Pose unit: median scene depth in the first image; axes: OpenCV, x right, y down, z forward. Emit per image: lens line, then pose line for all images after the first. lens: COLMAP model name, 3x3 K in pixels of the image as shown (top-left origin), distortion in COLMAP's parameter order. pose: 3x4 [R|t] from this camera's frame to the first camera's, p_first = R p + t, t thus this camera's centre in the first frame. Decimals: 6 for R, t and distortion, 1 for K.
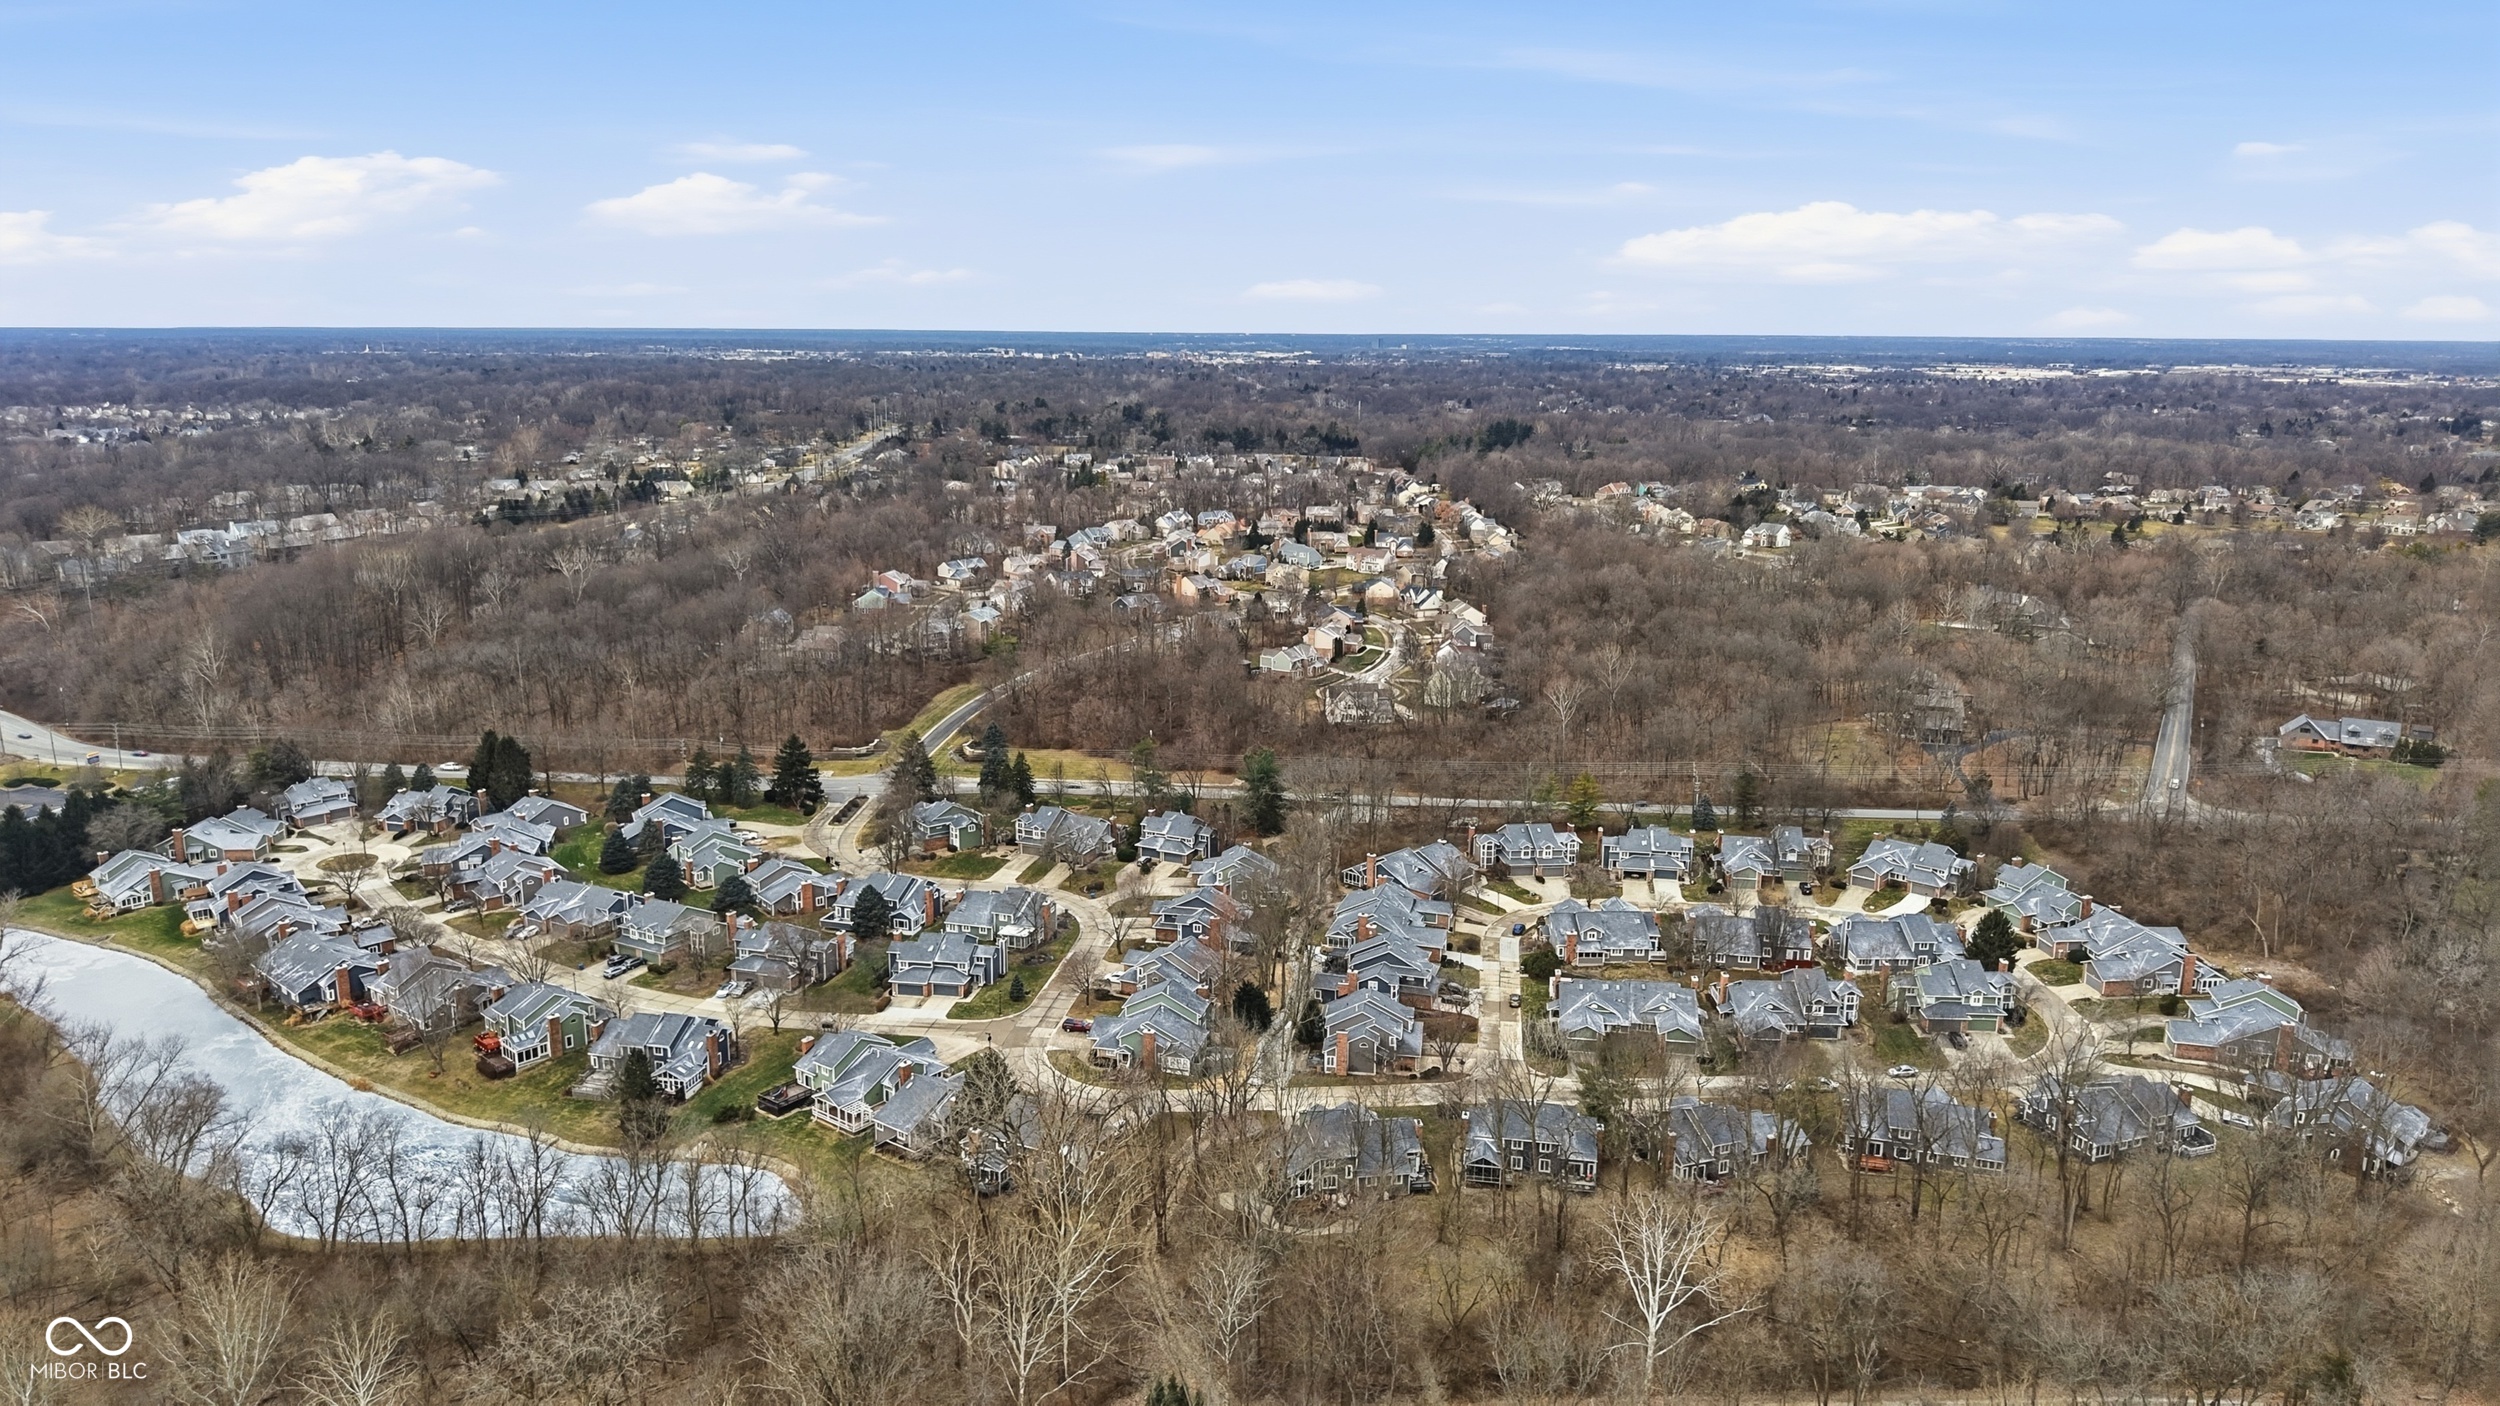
lens RADIAL K [[1738.3, 0, 1250.0], [0, 1738.3, 761.0], [0, 0, 1]] dist [0.029639, -0.000208]
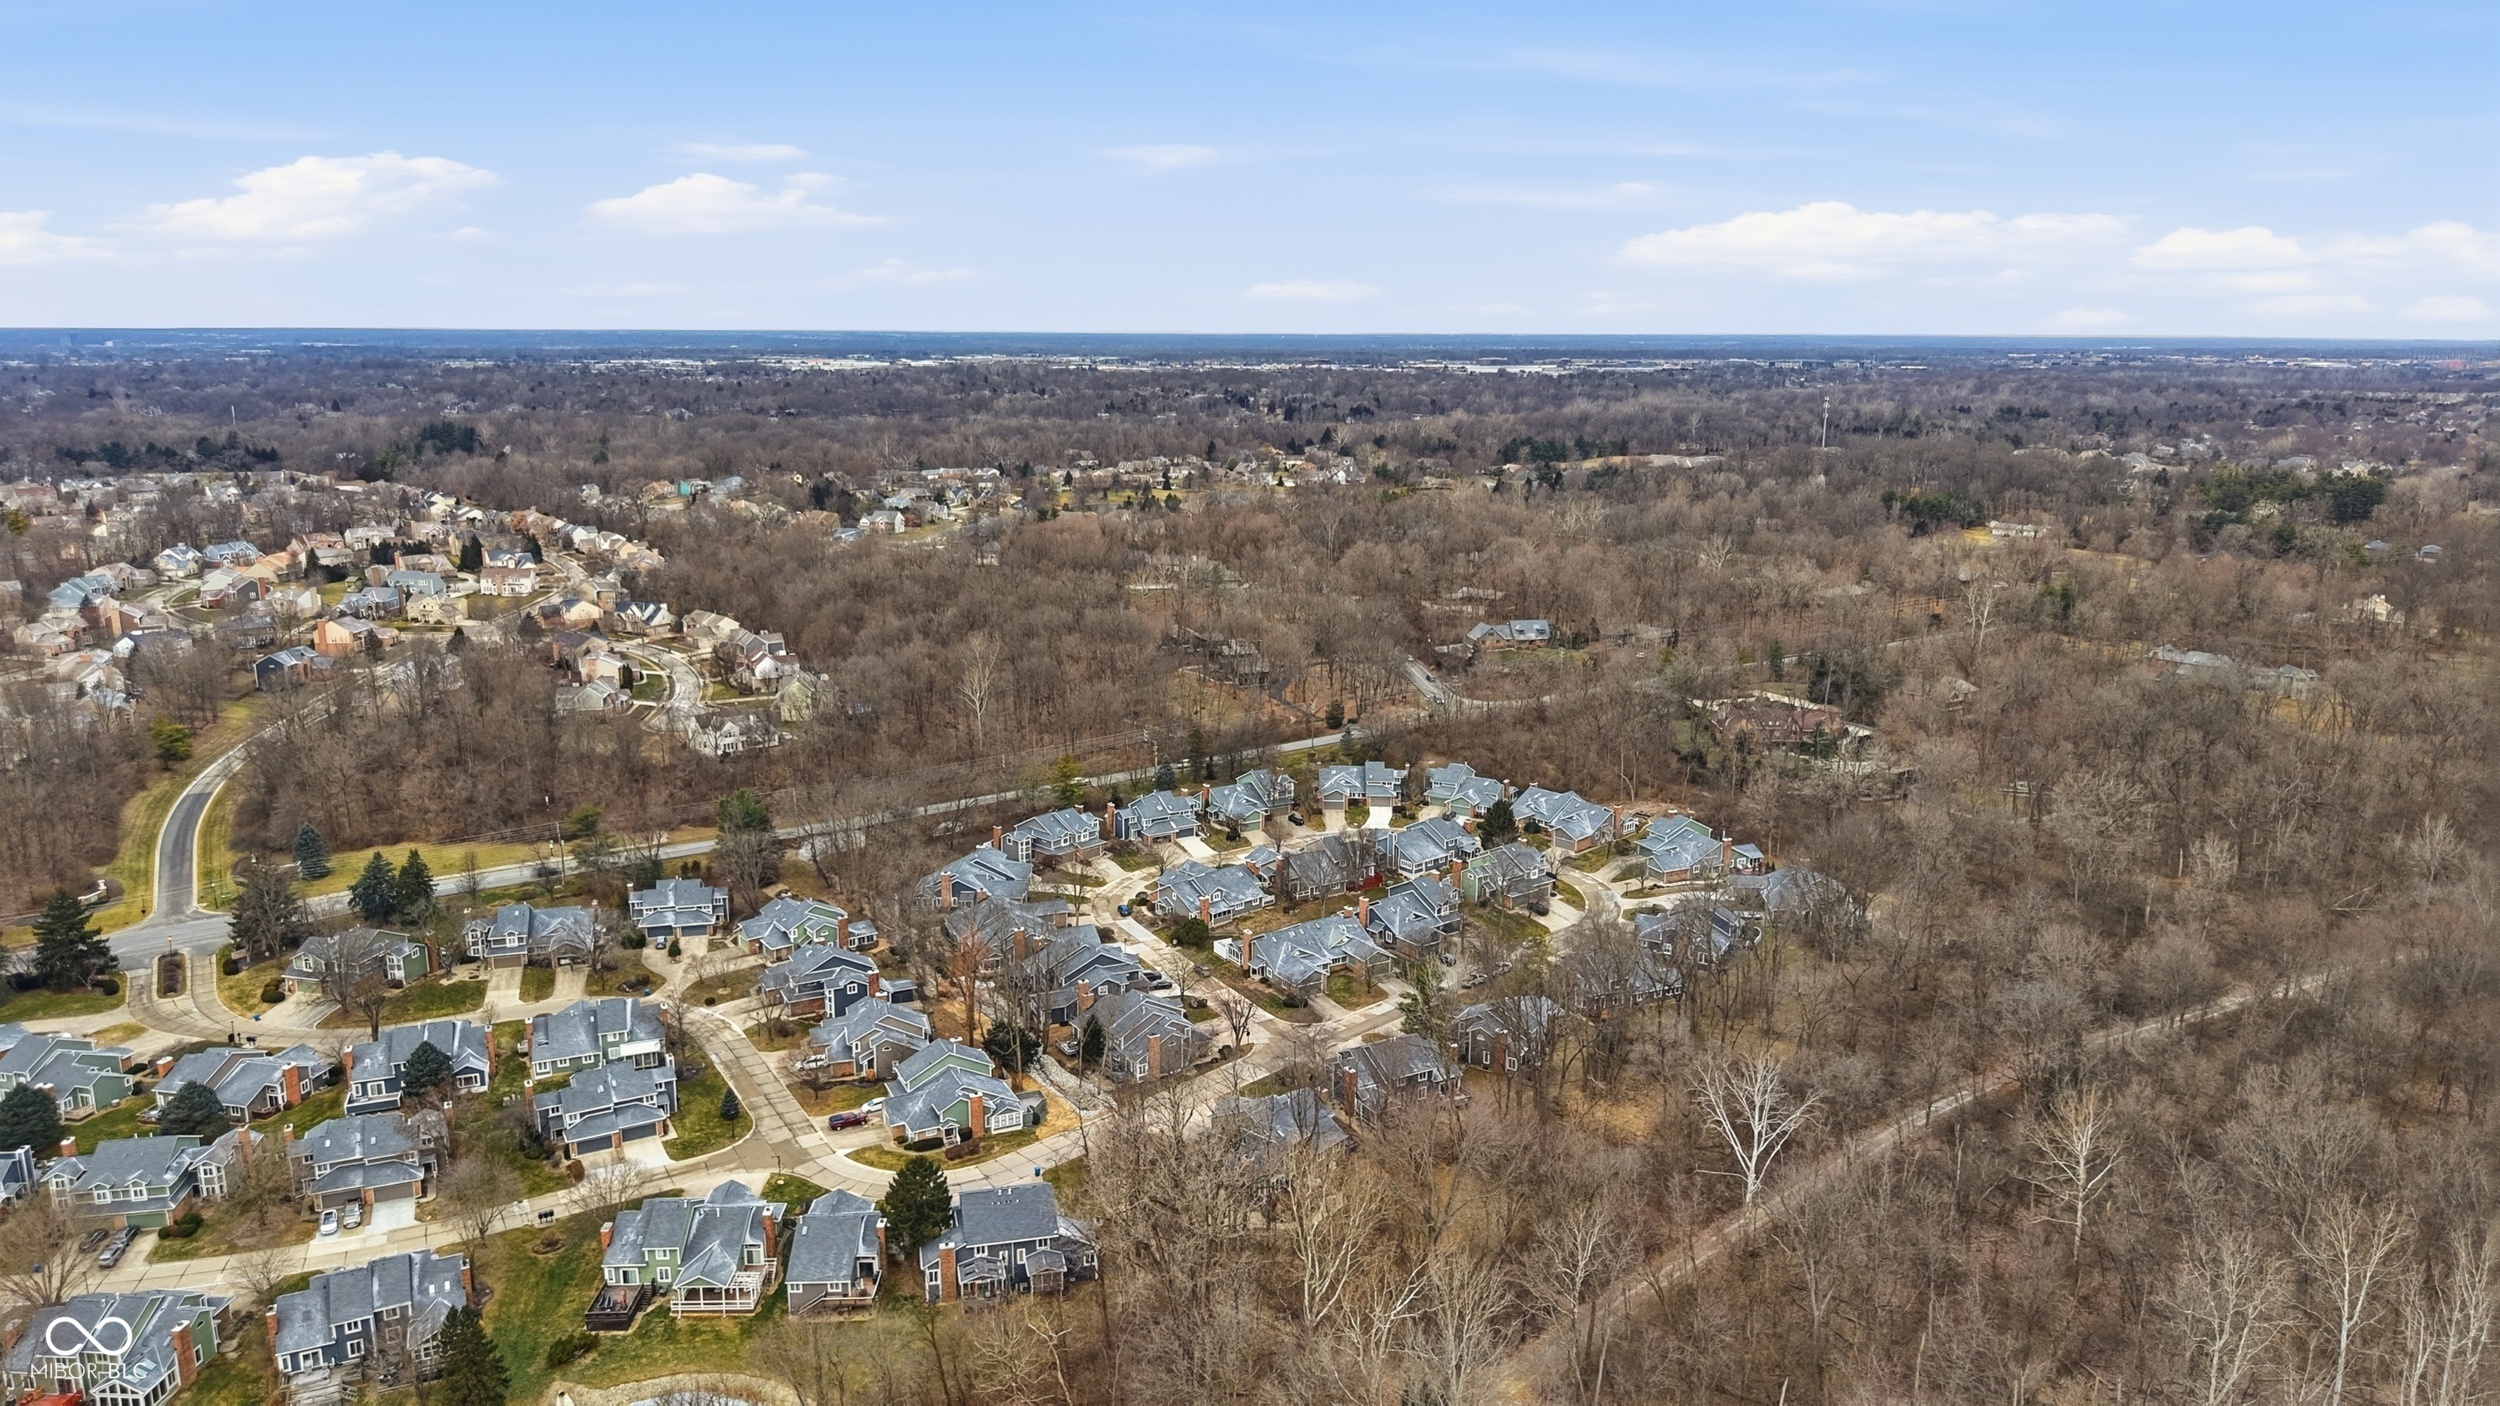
lens RADIAL K [[1699.6, 0, 1250.0], [0, 1699.6, 703.0], [0, 0, 1]] dist [0.023859, -0.038939]
pose [[0.758340, -0.144961, 0.635536, -0.330986], [0.159253, 0.986617, 0.035014, -0.038094], [-0.632106, 0.074659, 0.771277, 0.137238]]
